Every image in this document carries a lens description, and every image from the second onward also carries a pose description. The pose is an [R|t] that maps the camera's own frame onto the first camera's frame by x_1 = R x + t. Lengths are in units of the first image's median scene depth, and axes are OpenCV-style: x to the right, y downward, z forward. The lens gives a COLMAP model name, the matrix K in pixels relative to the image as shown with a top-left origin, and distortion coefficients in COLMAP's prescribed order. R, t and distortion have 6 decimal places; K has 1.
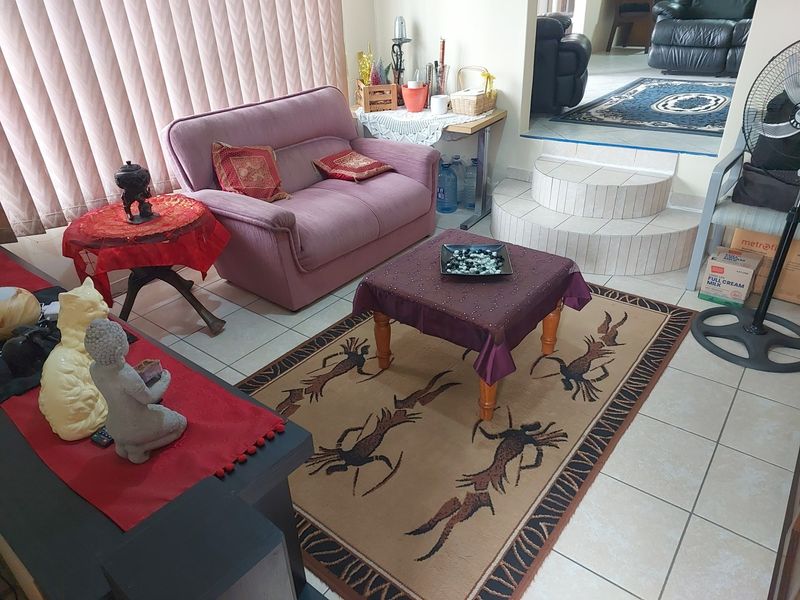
lens RADIAL K [[539.0, 0, 404.7], [0, 539.0, 307.3], [0, 0, 1]] dist [0.045490, -0.031569]
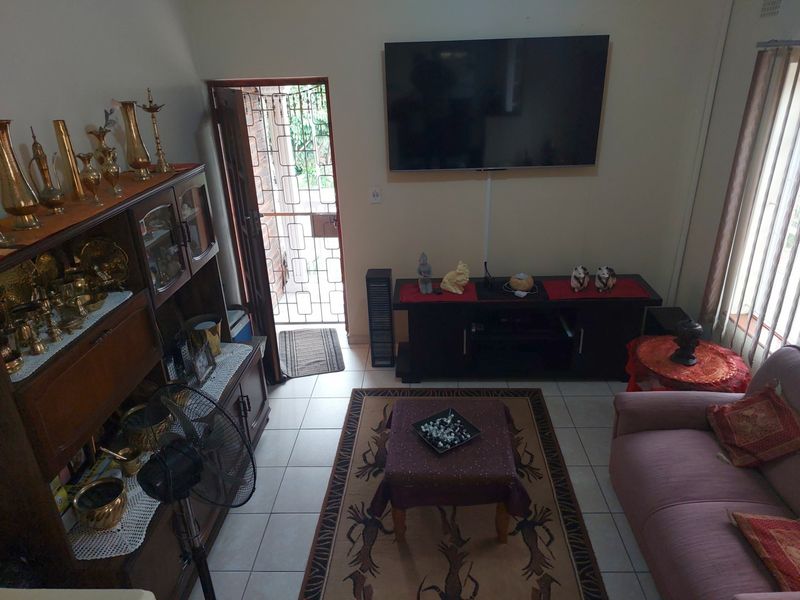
lens RADIAL K [[539.0, 0, 401.3], [0, 539.0, 298.8], [0, 0, 1]] dist [0.045490, -0.031569]
pose [[-0.813331, 0.297822, -0.499795, 0.771786], [-0.234008, 0.619039, 0.749687, -1.228584], [0.532666, 0.726700, -0.433791, 1.274593]]
